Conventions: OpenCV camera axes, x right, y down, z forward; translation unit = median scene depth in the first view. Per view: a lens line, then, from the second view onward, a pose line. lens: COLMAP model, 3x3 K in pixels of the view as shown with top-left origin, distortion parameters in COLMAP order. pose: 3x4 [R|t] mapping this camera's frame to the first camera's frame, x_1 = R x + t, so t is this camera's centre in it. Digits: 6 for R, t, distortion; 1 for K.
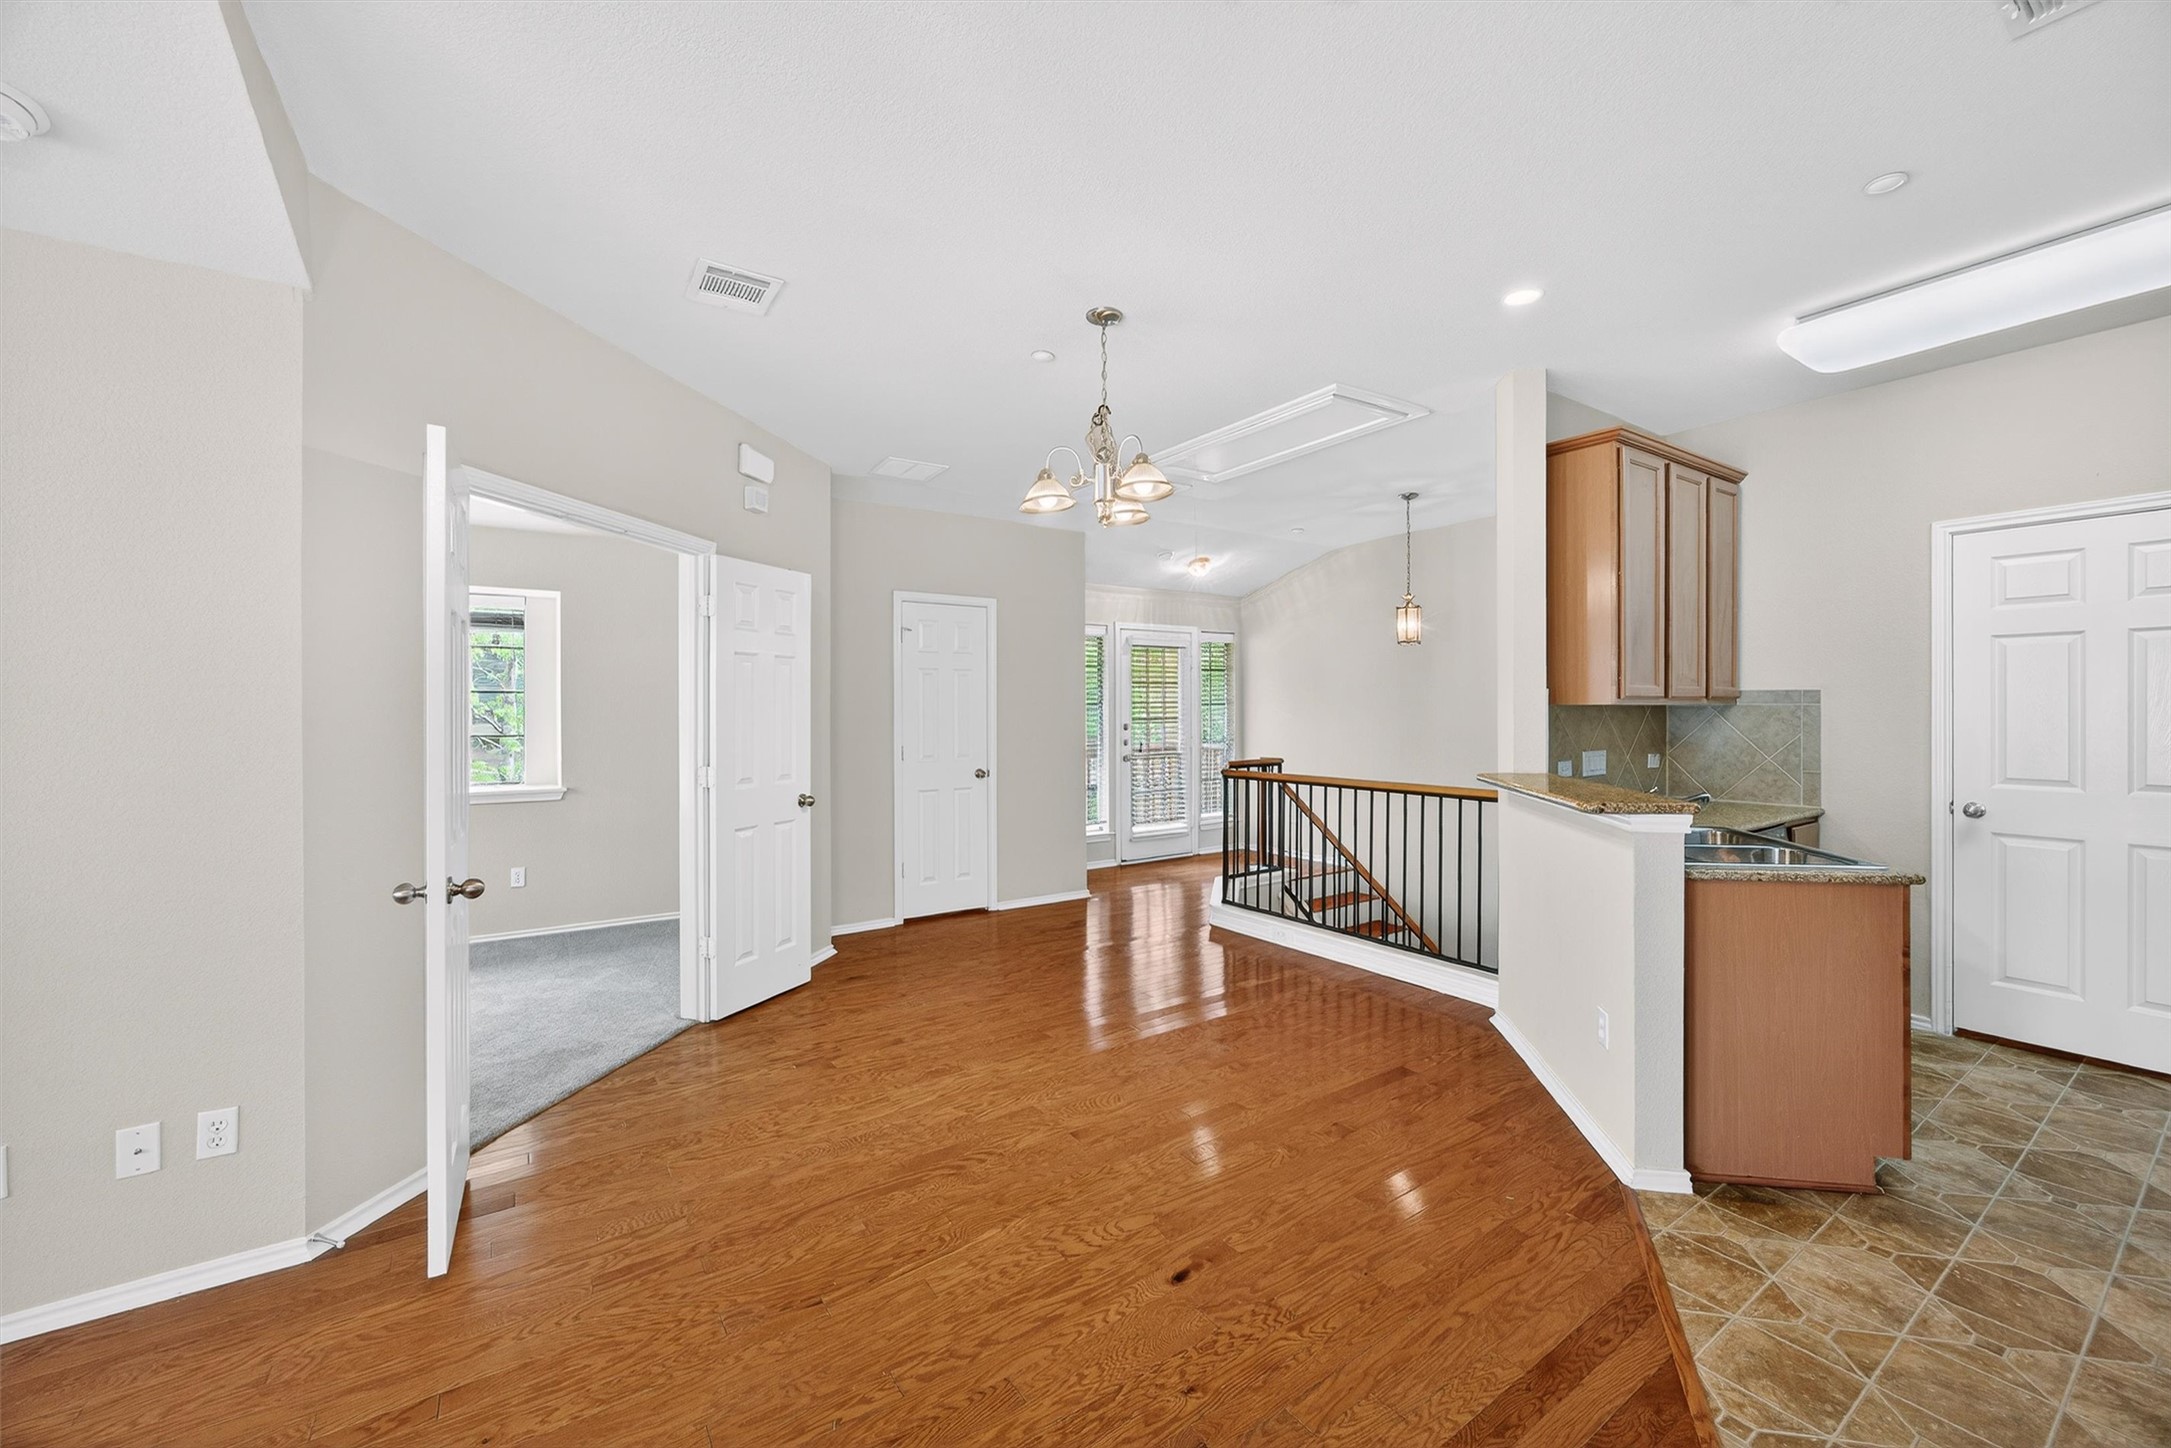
lens RADIAL K [[858.6, 0, 1090.2], [0, 858.6, 705.4], [0, 0, 1]] dist [-0.015633, 0.005356]
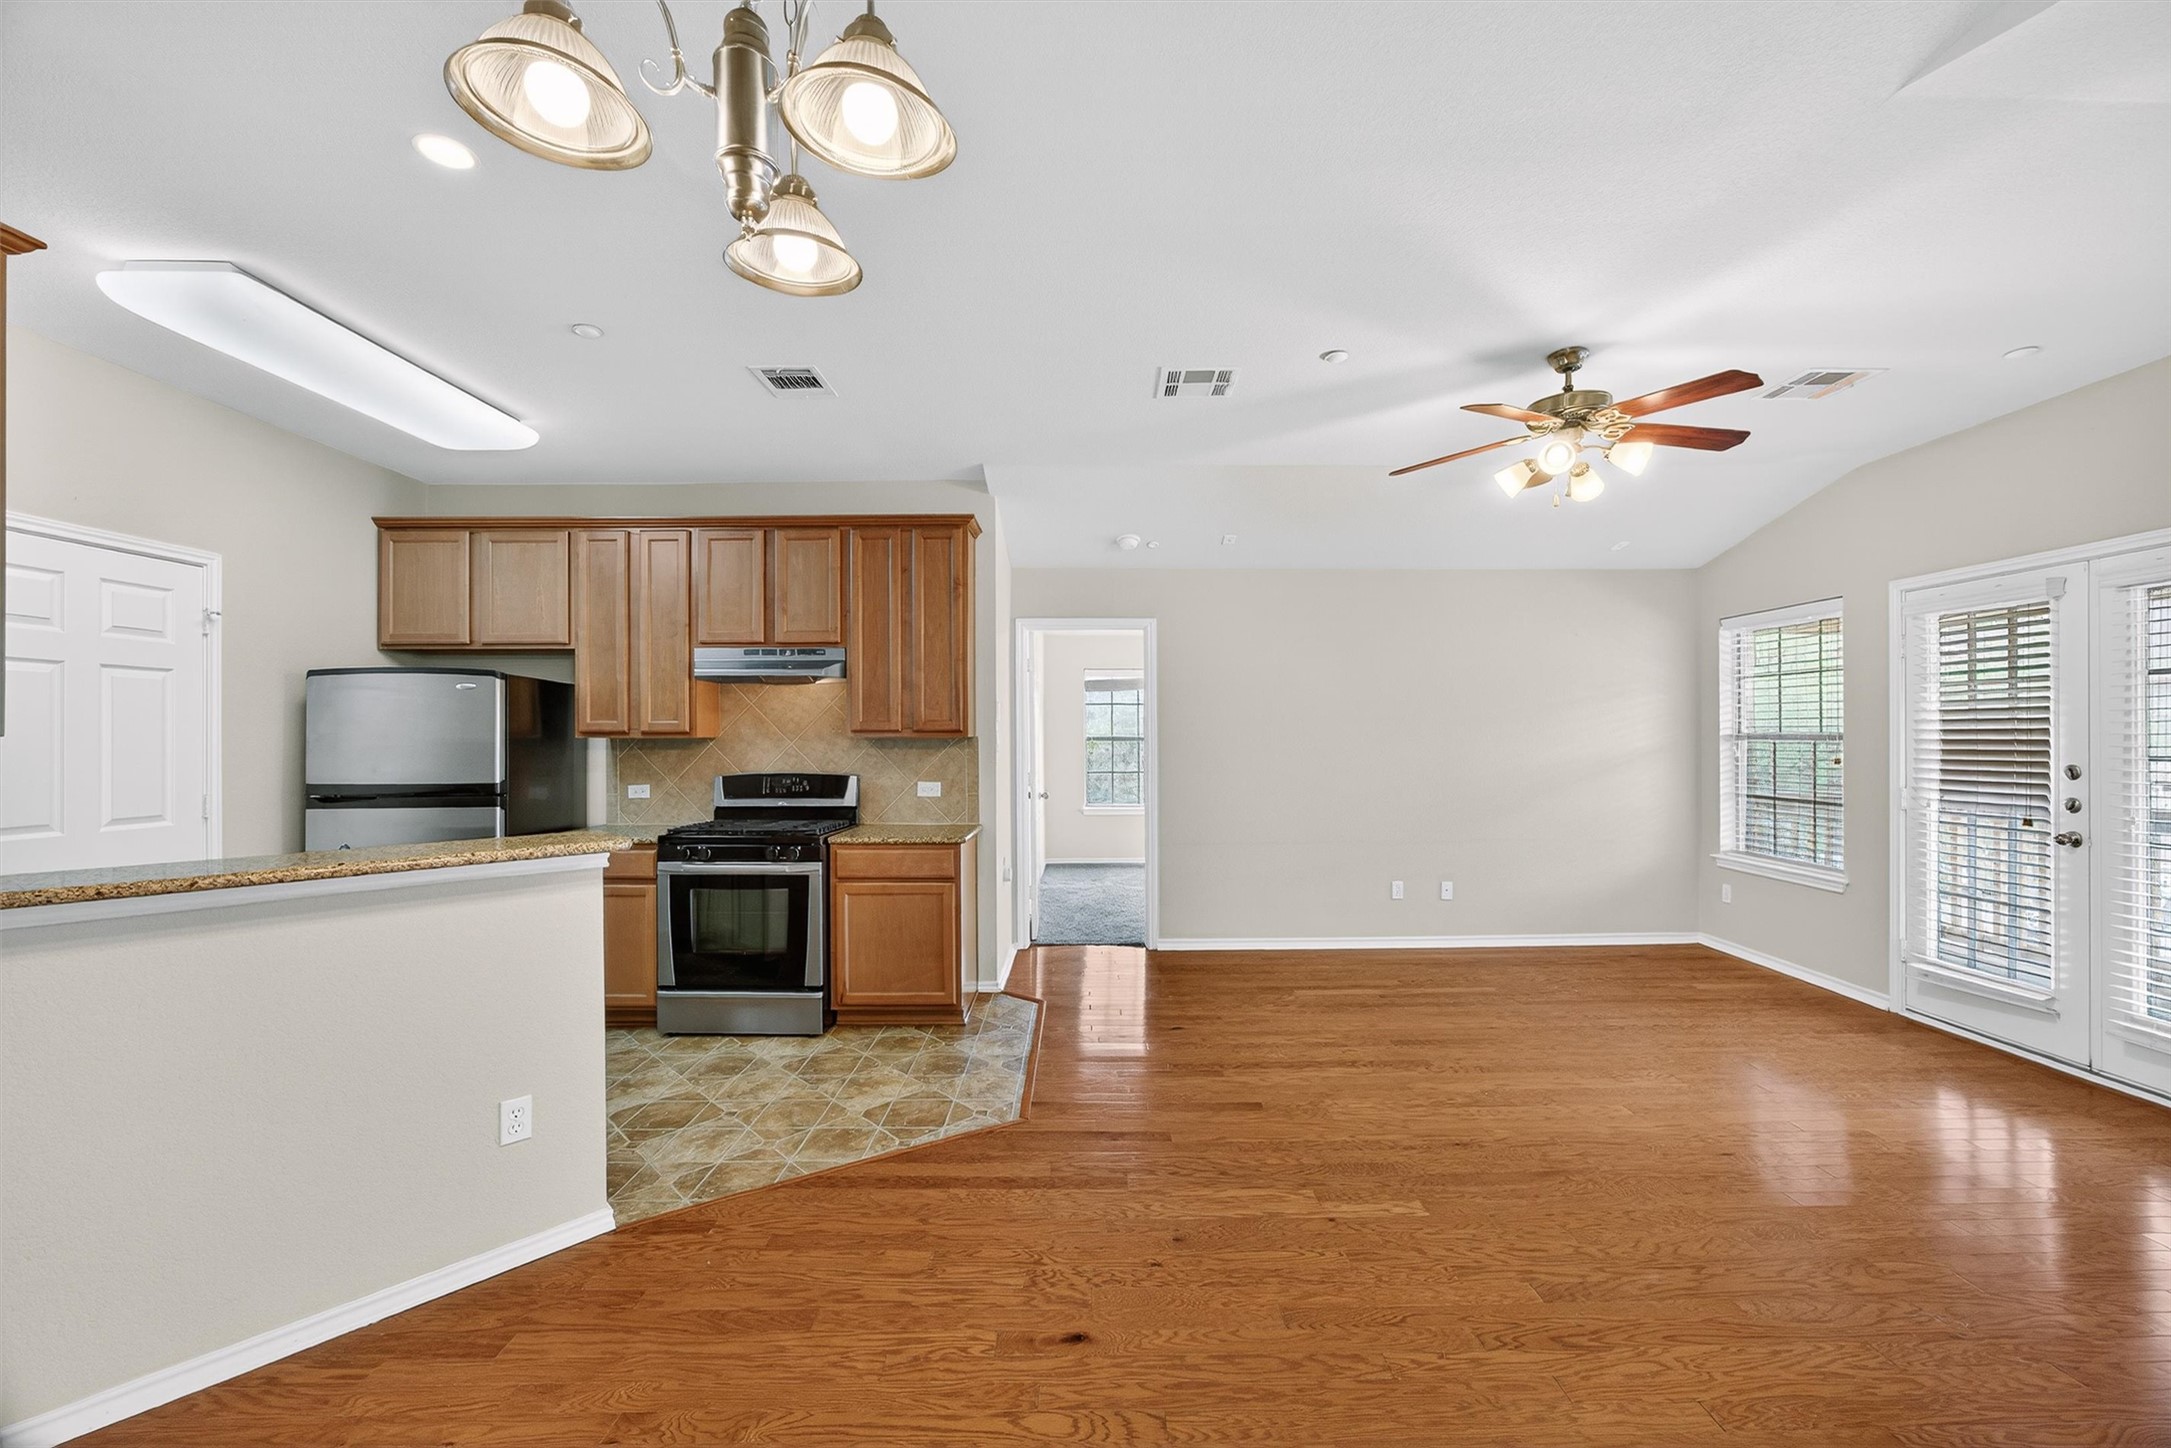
lens RADIAL K [[852.8, 0, 1100.4], [0, 852.8, 737.7], [0, 0, 1]] dist [-0.037489, 0.018489]
pose [[-0.836008, 0.008696, 0.548648, -0.241736], [0.007892, 0.999962, -0.003823, 0.006721], [-0.548660, 0.001134, -0.836045, 0.984224]]
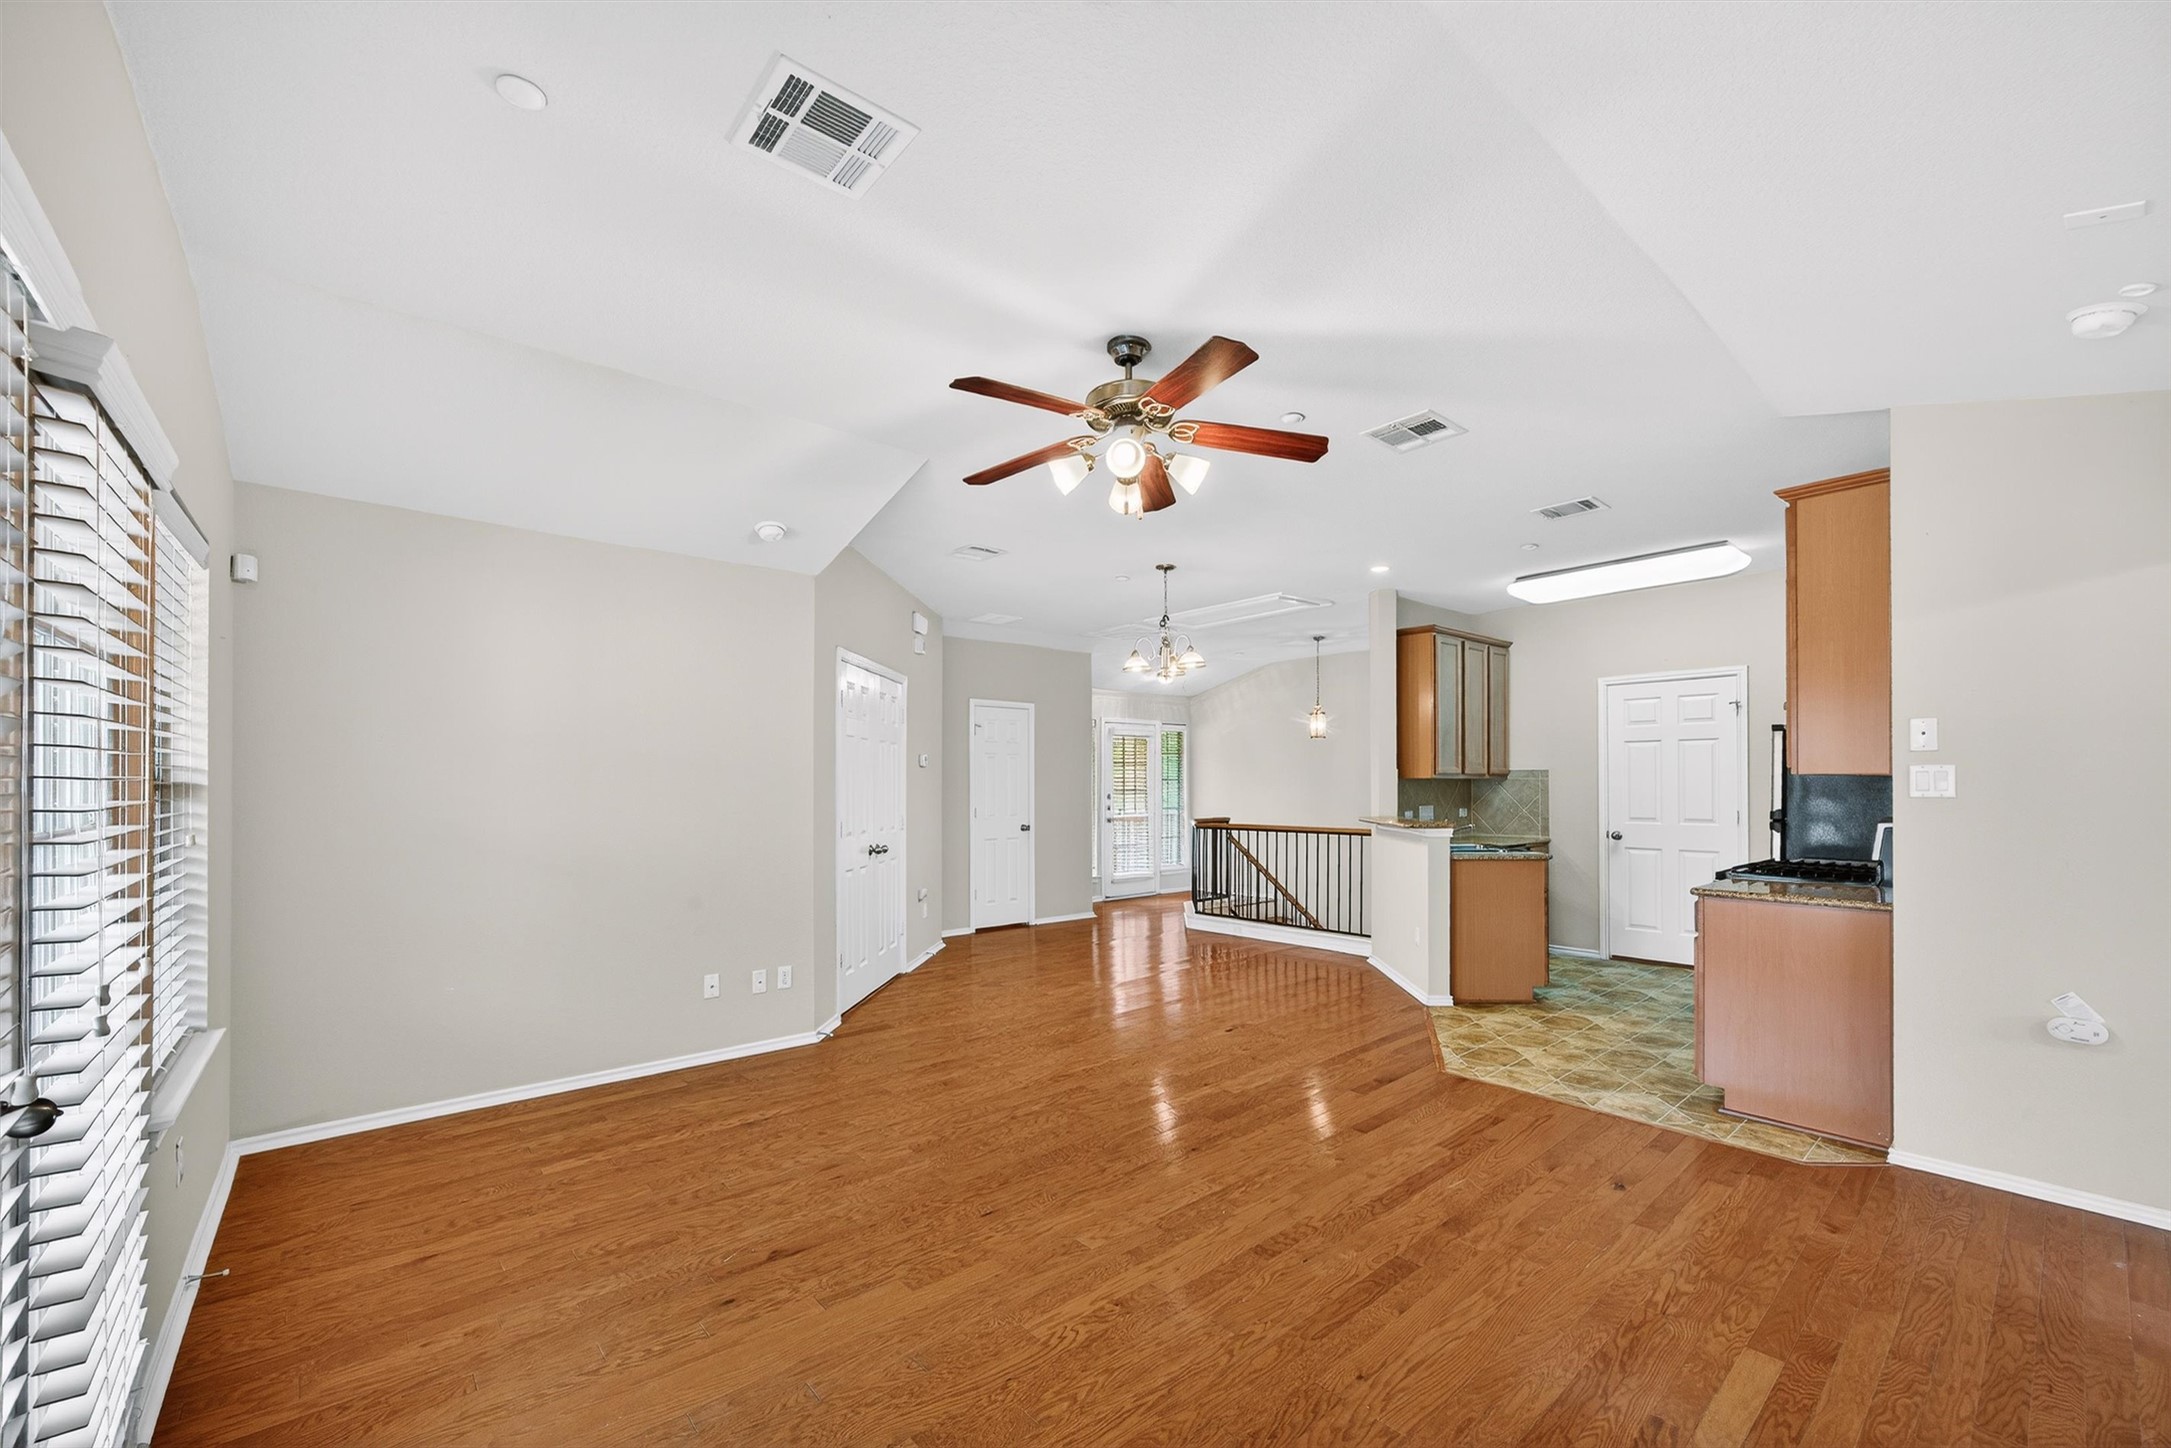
lens RADIAL K [[873.2, 0, 1086.2], [0, 873.2, 773.6], [0, 0, 1]] dist [-0.009893, 0.000238]
pose [[0.994082, 0.003180, 0.108590, -0.293142], [-0.002072, 0.999945, -0.010311, 0.009258], [-0.108617, 0.010025, 0.994033, -0.704391]]
